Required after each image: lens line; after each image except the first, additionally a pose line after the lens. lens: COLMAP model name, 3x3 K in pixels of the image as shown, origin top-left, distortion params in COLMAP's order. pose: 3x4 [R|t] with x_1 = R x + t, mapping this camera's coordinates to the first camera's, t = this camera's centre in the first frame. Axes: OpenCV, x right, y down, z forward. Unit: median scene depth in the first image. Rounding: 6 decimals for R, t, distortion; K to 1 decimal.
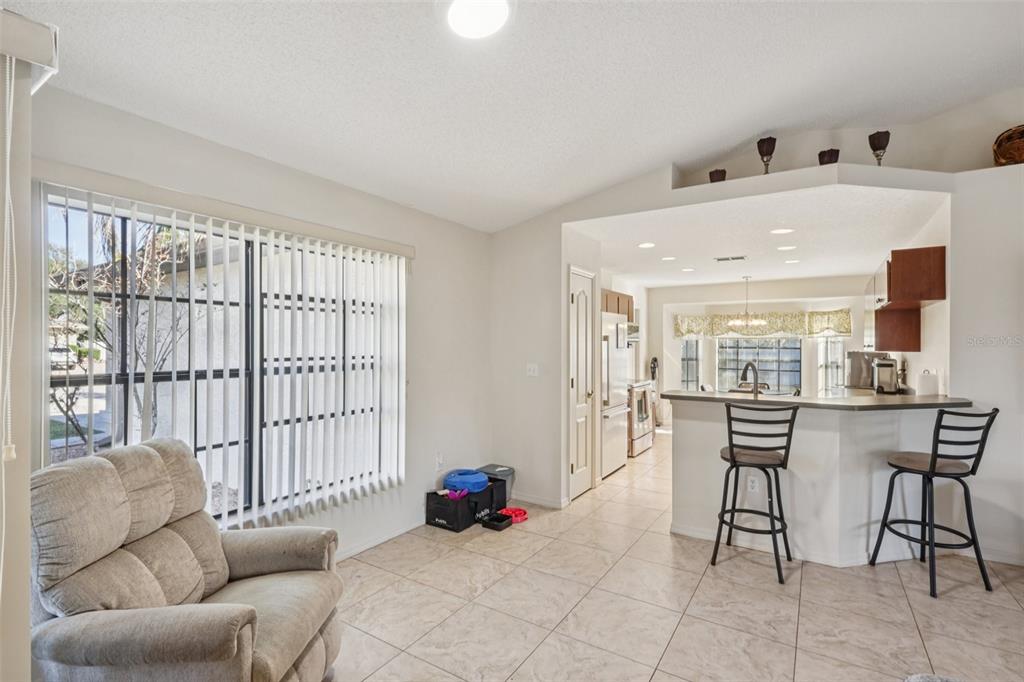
lens RADIAL K [[481.1, 0, 508.8], [0, 481.1, 335.6], [0, 0, 1]] dist [0.001742, 0.000343]
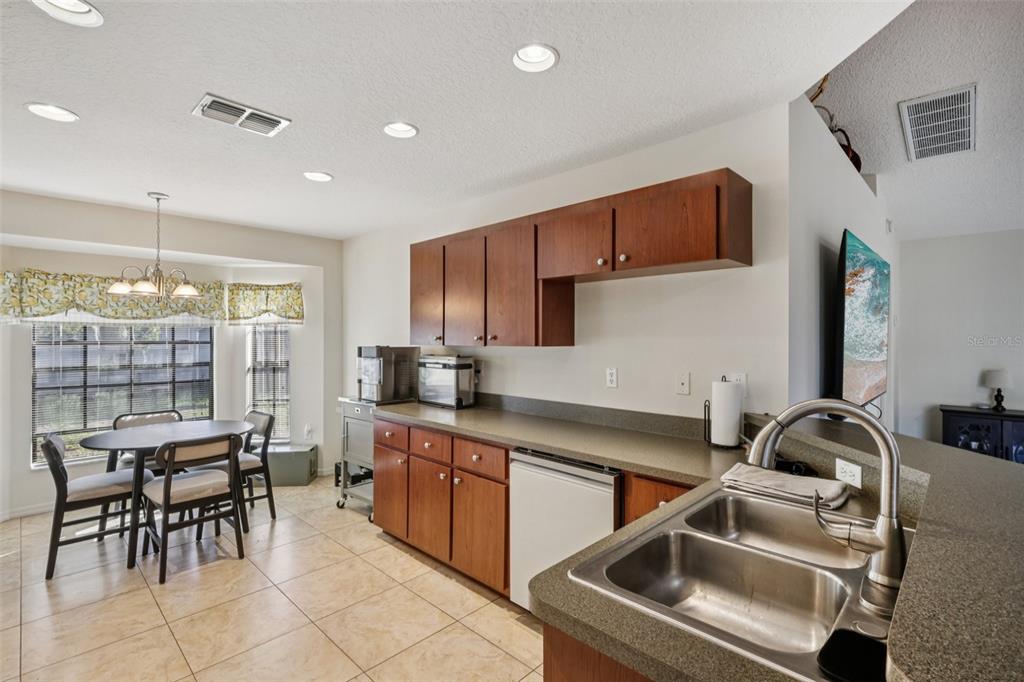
lens RADIAL K [[481.1, 0, 508.8], [0, 481.1, 335.6], [0, 0, 1]] dist [0.001742, 0.000343]
pose [[0.205042, 0.000467, 0.978753, 0.097620], [-0.014867, 0.999886, 0.002637, 0.011513], [-0.978640, -0.015092, 0.205025, 0.556250]]
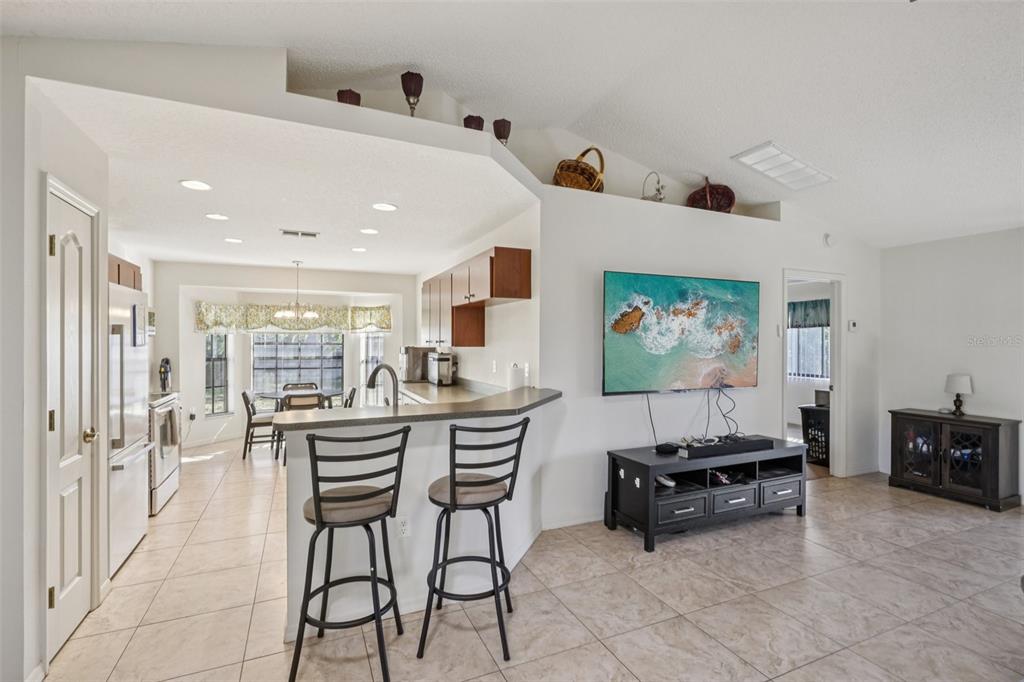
lens RADIAL K [[475.3, 0, 512.0], [0, 475.3, 341.0], [0, 0, 1]] dist [0.000527, 0.000651]
pose [[0.548339, -0.002950, 0.836251, -0.008077], [-0.014629, 0.999807, 0.013120, 0.003258], [-0.836128, -0.019428, 0.548190, 0.207898]]
